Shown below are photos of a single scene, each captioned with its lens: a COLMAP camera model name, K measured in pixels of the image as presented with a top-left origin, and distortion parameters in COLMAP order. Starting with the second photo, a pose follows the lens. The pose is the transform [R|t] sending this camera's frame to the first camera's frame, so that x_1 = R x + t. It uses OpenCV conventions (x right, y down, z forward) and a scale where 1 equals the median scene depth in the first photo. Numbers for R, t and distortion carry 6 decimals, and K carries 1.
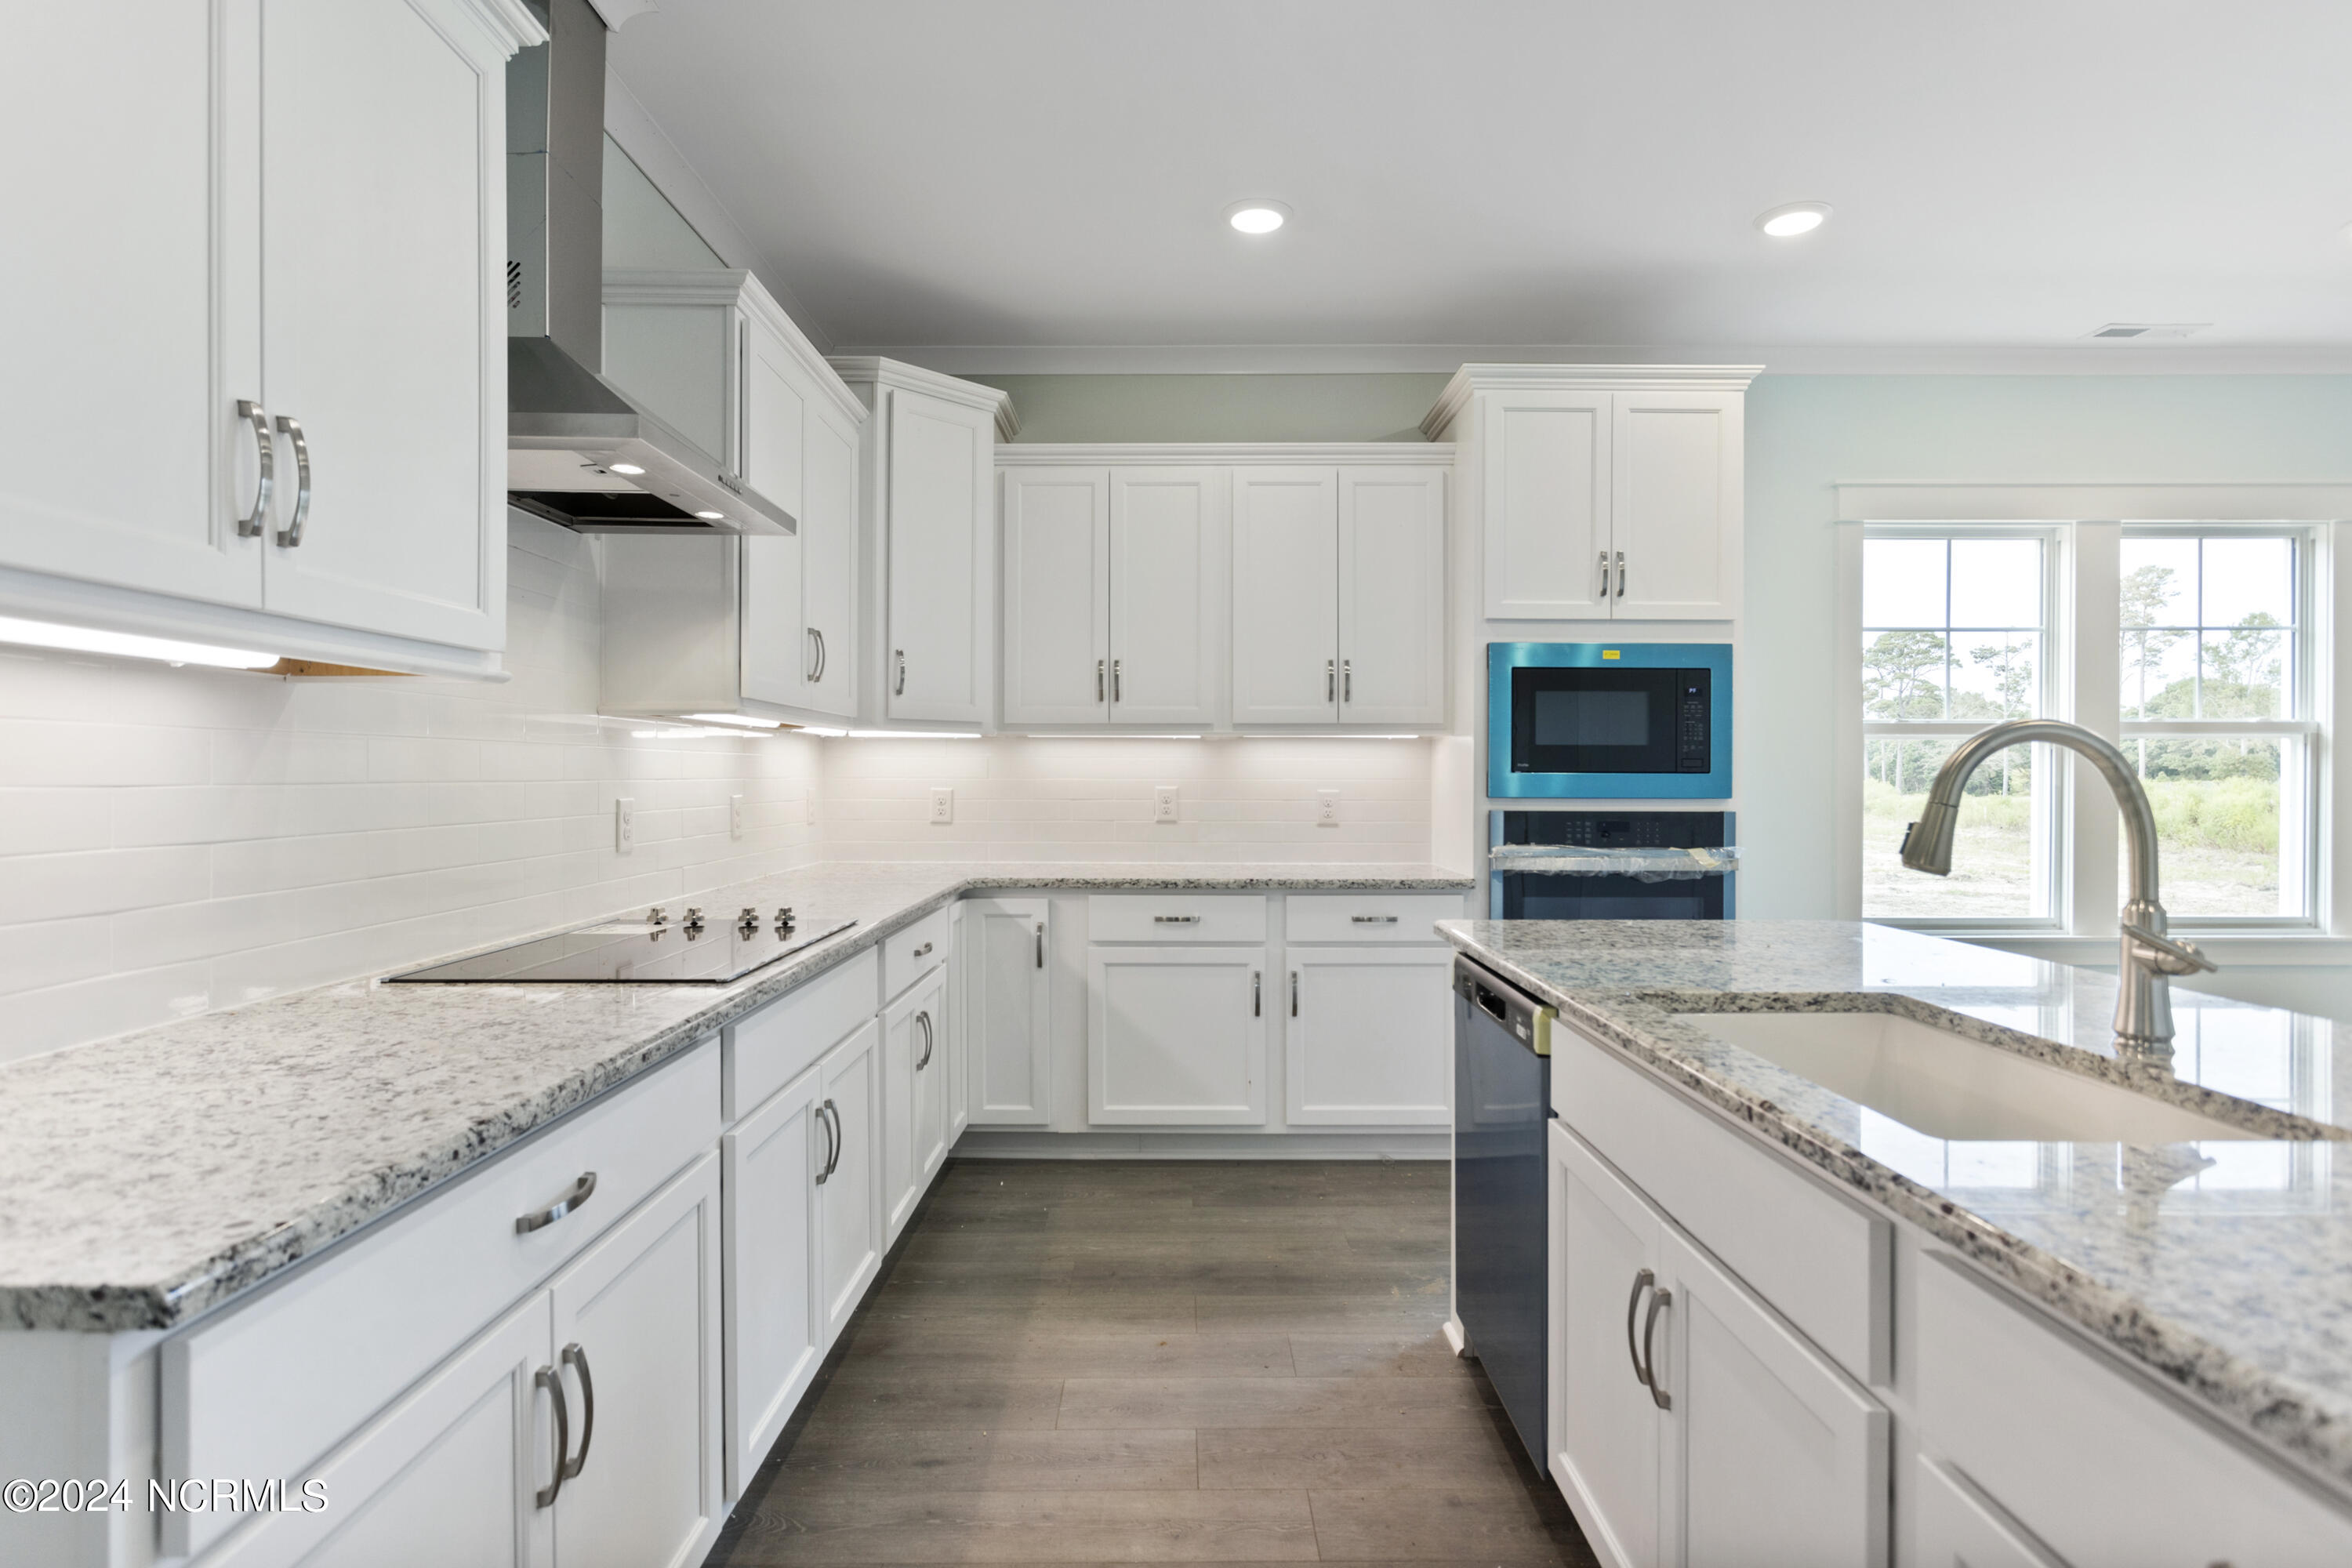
lens RADIAL K [[1177.8, 0, 1189.7], [0, 1177.8, 784.1], [0, 0, 1]] dist [-0.010572, 0.004977]
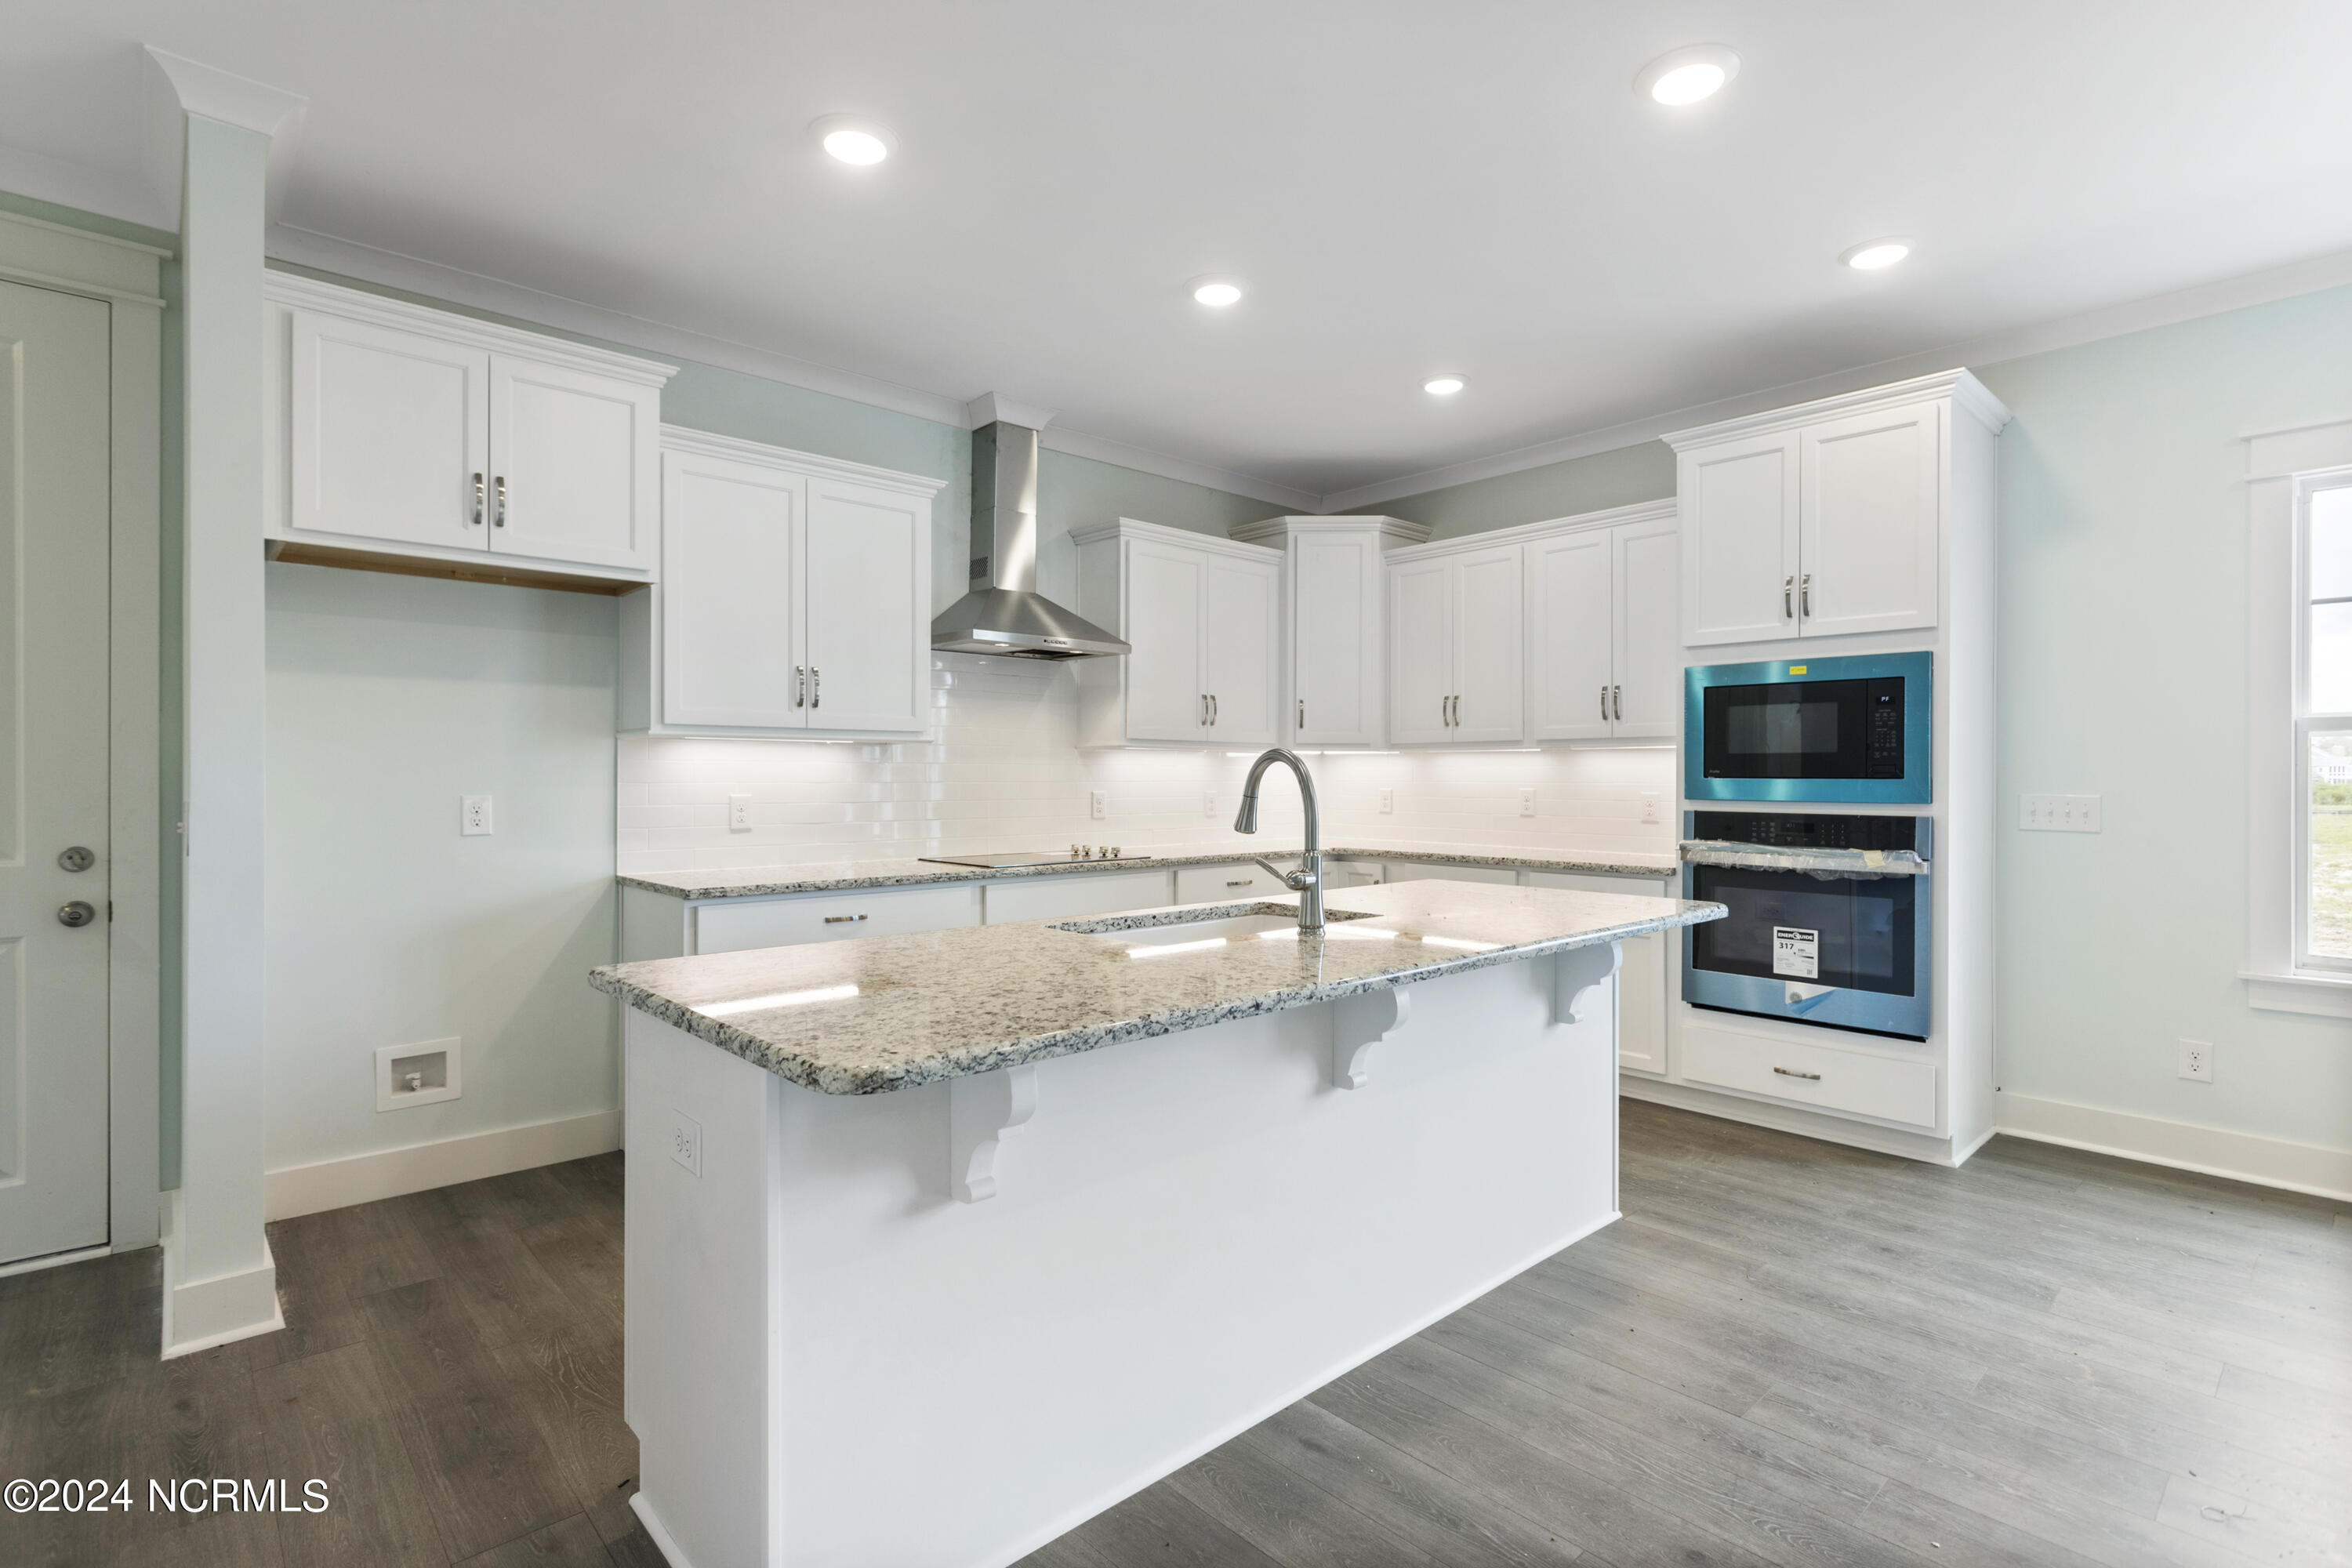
lens RADIAL K [[1113.6, 0, 1189.9], [0, 1113.6, 763.7], [0, 0, 1]] dist [0.004504, 0.002636]
pose [[0.685764, -0.009665, -0.727760, 0.724324], [-0.004017, 0.999846, -0.017063, -0.002947], [0.727813, 0.014625, 0.685620, -0.120483]]
